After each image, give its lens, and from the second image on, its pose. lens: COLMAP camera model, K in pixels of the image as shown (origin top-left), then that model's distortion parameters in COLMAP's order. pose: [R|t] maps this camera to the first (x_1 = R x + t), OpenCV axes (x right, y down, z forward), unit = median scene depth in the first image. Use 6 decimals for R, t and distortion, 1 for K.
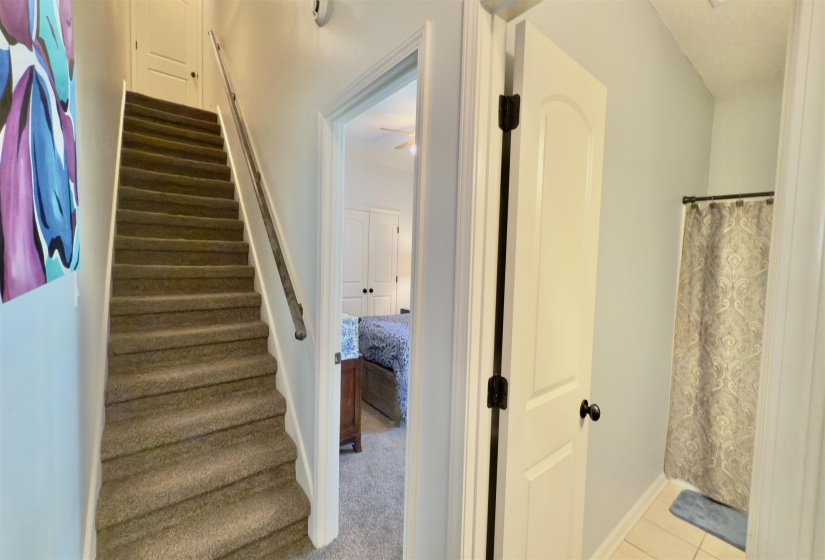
lens RADIAL K [[332.7, 0, 412.6], [0, 332.7, 276.3], [0, 0, 1]] dist [0.000752, -0.000117]
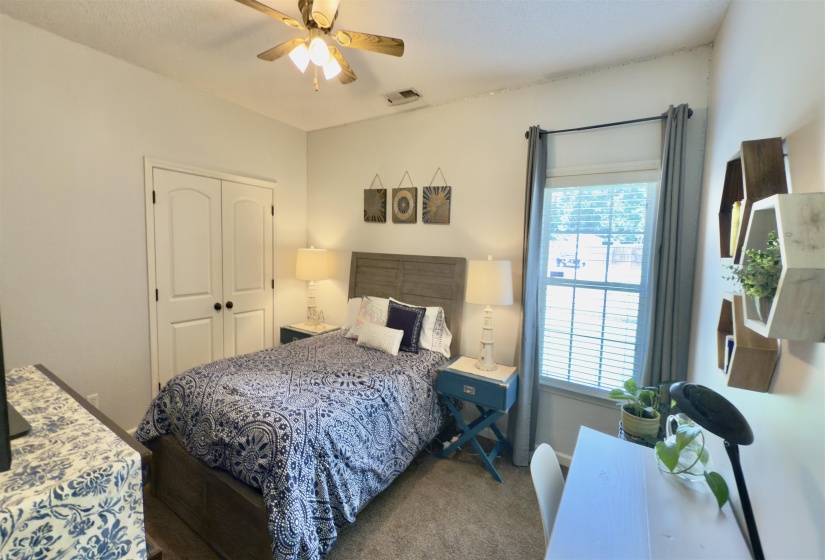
lens RADIAL K [[332.7, 0, 414.5], [0, 332.7, 265.2], [0, 0, 1]] dist [0.000752, -0.000117]
pose [[0.941678, -0.025522, 0.335546, -0.007371], [0.021408, 0.999643, 0.015955, -0.089714], [-0.335834, -0.007842, 0.941889, 0.716223]]
